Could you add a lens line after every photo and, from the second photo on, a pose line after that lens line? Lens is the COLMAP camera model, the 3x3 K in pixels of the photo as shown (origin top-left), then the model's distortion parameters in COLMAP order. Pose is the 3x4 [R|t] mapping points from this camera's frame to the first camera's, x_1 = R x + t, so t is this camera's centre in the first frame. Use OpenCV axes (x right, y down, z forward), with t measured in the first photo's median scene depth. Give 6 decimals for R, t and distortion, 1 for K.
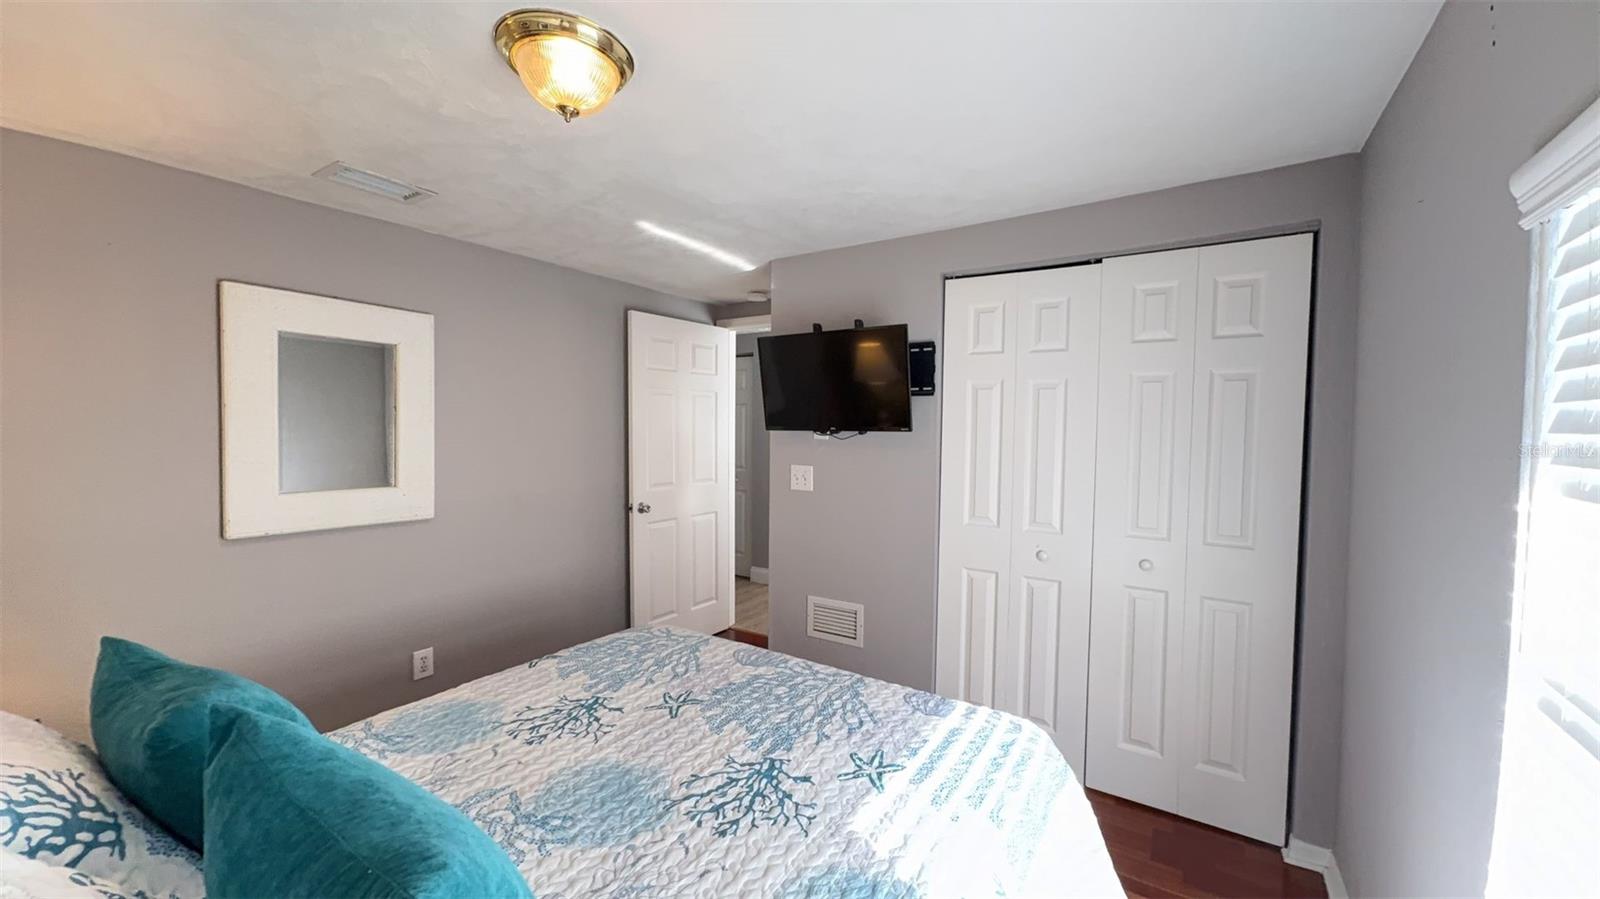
lens RADIAL K [[605.6, 0, 800.8], [0, 605.6, 453.9], [0, 0, 1]] dist [0.001464, -0.002758]
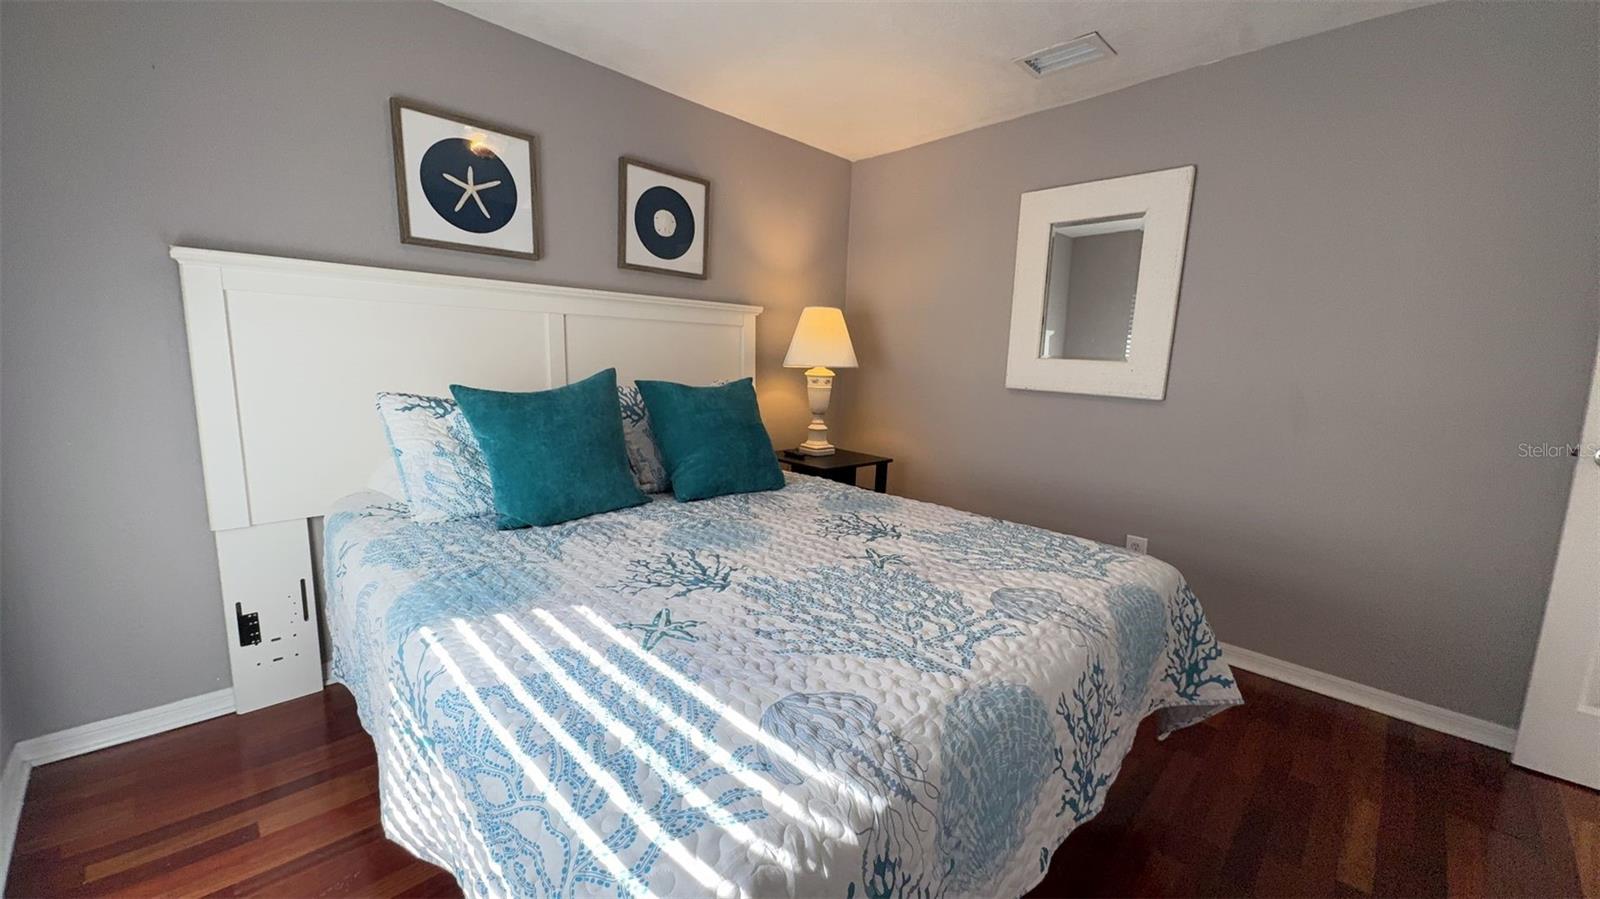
lens RADIAL K [[605.6, 0, 796.3], [0, 605.6, 445.8], [0, 0, 1]] dist [0.001464, -0.002758]
pose [[-0.215905, 0.124849, -0.968400, 0.601243], [-0.078175, 0.986397, 0.144598, 0.127475], [0.973280, 0.106925, -0.203208, 0.979994]]
